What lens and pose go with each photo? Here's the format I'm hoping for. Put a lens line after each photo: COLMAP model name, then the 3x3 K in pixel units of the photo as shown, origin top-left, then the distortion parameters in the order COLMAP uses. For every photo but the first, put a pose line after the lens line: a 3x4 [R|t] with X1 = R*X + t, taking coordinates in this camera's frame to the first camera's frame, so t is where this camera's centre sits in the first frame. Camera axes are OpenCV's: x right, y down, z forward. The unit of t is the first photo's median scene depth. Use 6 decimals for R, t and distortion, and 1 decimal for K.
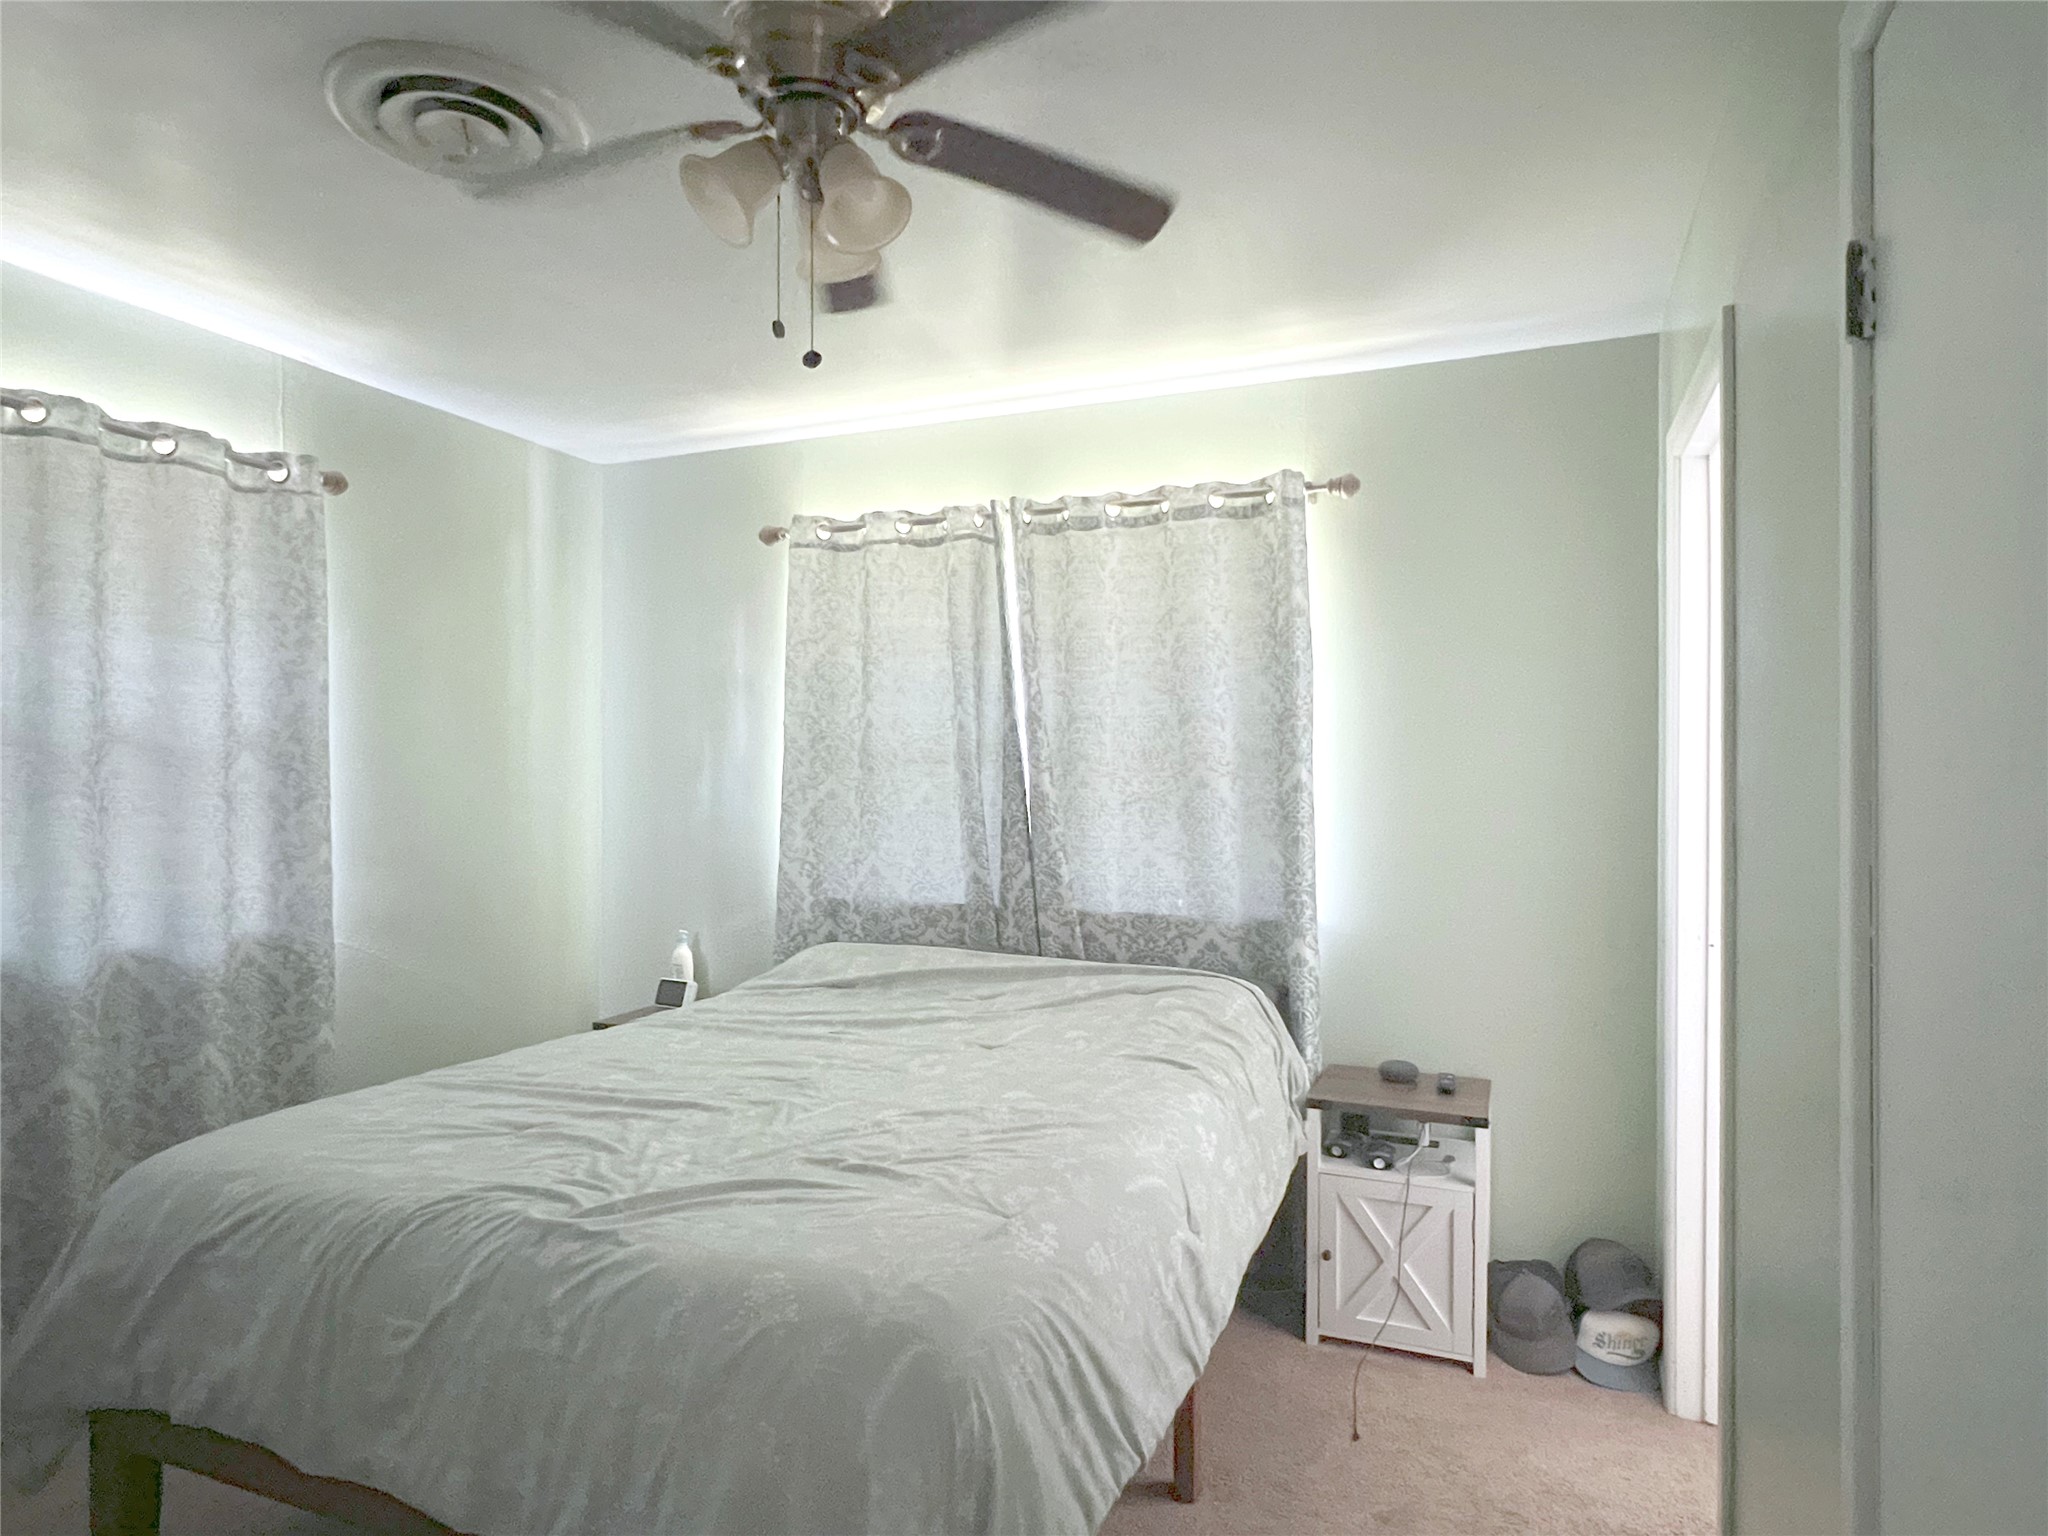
lens RADIAL K [[1185.6, 0, 1016.5], [0, 1185.6, 782.4], [0, 0, 1]] dist [-0.001966, 0.002971]
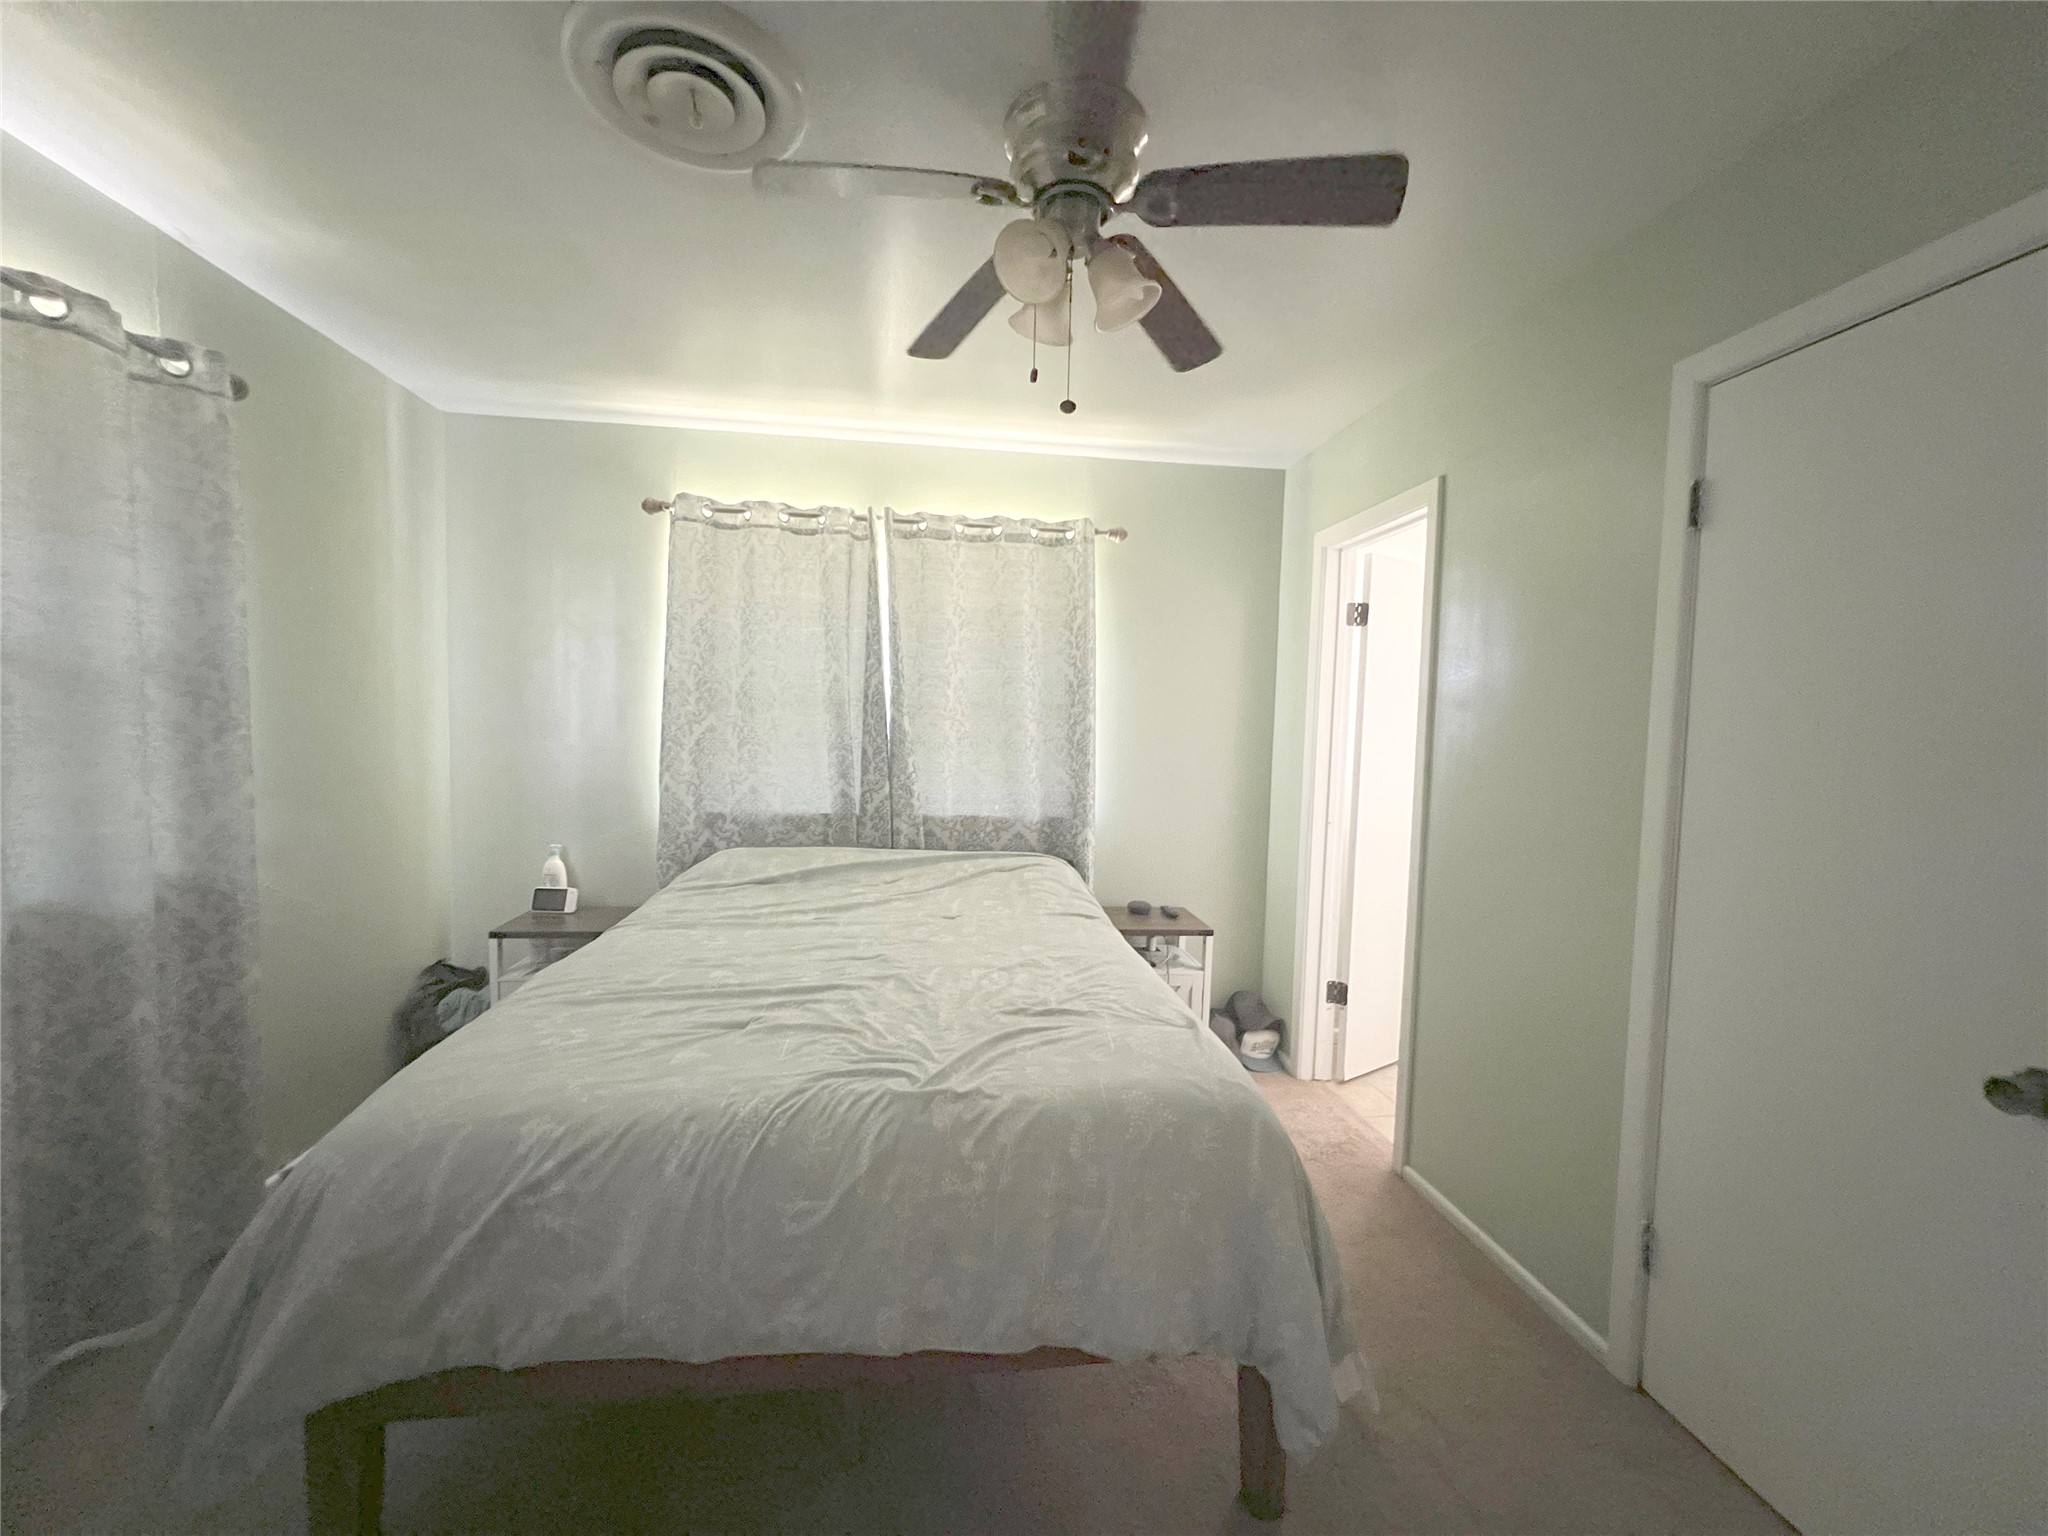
lens RADIAL K [[821.4, 0, 1019.3], [0, 821.4, 772.7], [0, 0, 1]] dist [0.000677, -0.000285]
pose [[0.868498, -0.011949, 0.495548, -0.379676], [-0.022790, 0.997690, 0.063998, -0.007635], [-0.495168, -0.066876, 0.866219, 0.125866]]
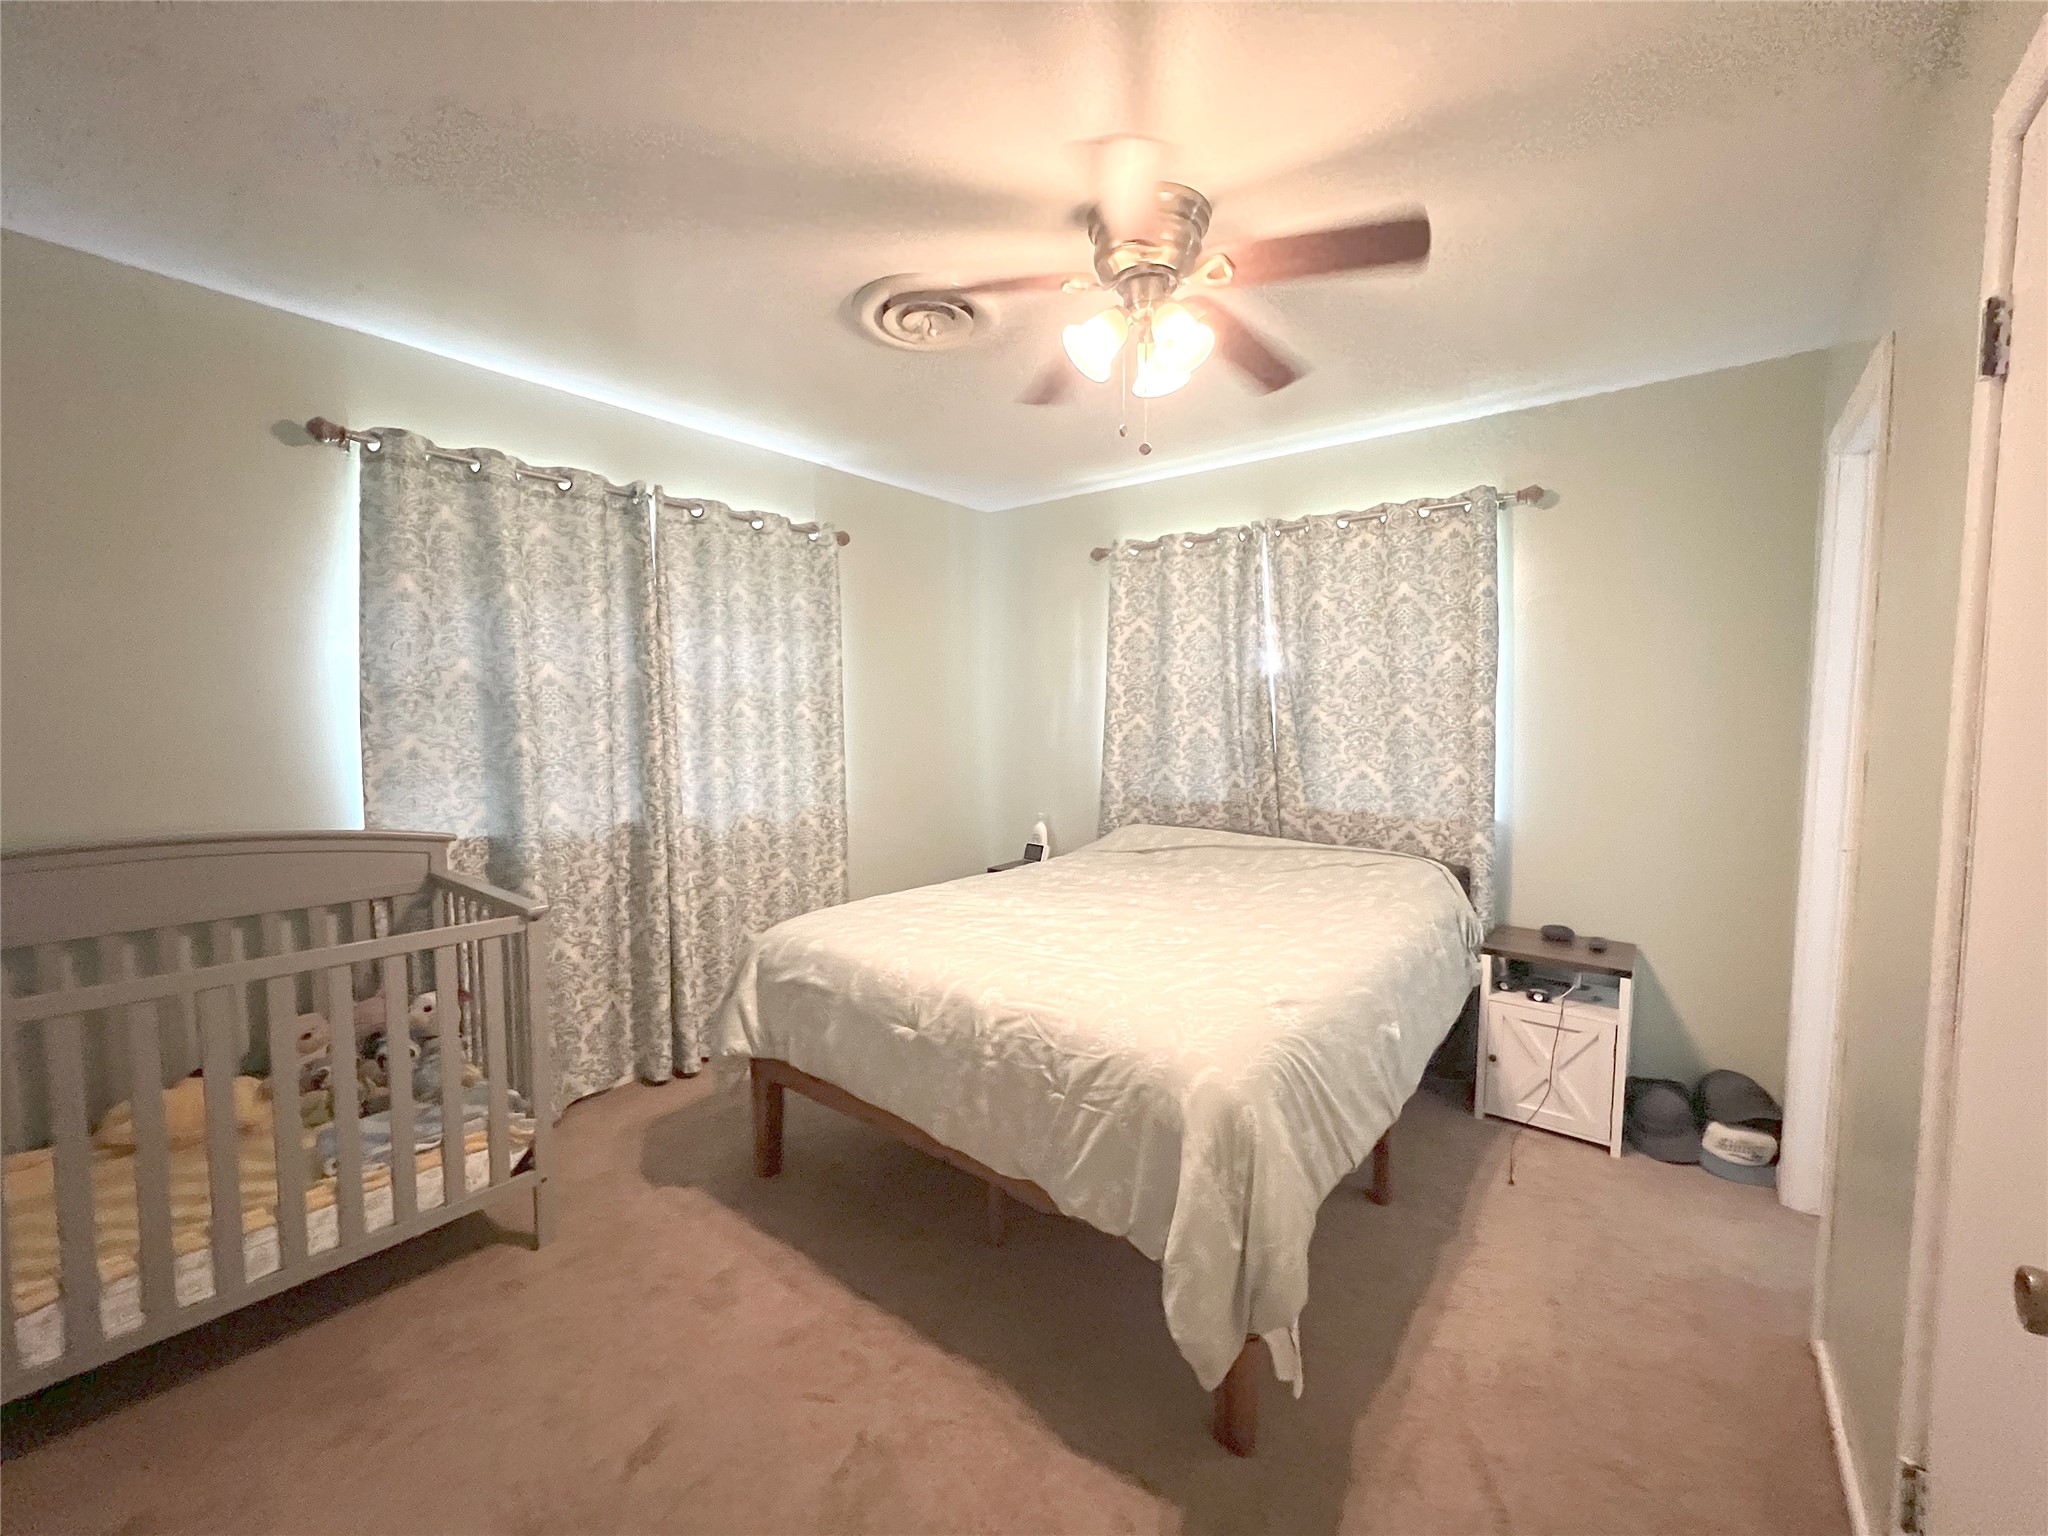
lens RADIAL K [[821.4, 0, 1020.6], [0, 821.4, 772.4], [0, 0, 1]] dist [0.000677, -0.000285]
pose [[0.961401, 0.018247, -0.274545, -0.013867], [0.001075, 0.997542, 0.070065, -0.006288], [0.275149, -0.067656, 0.959018, -0.059010]]
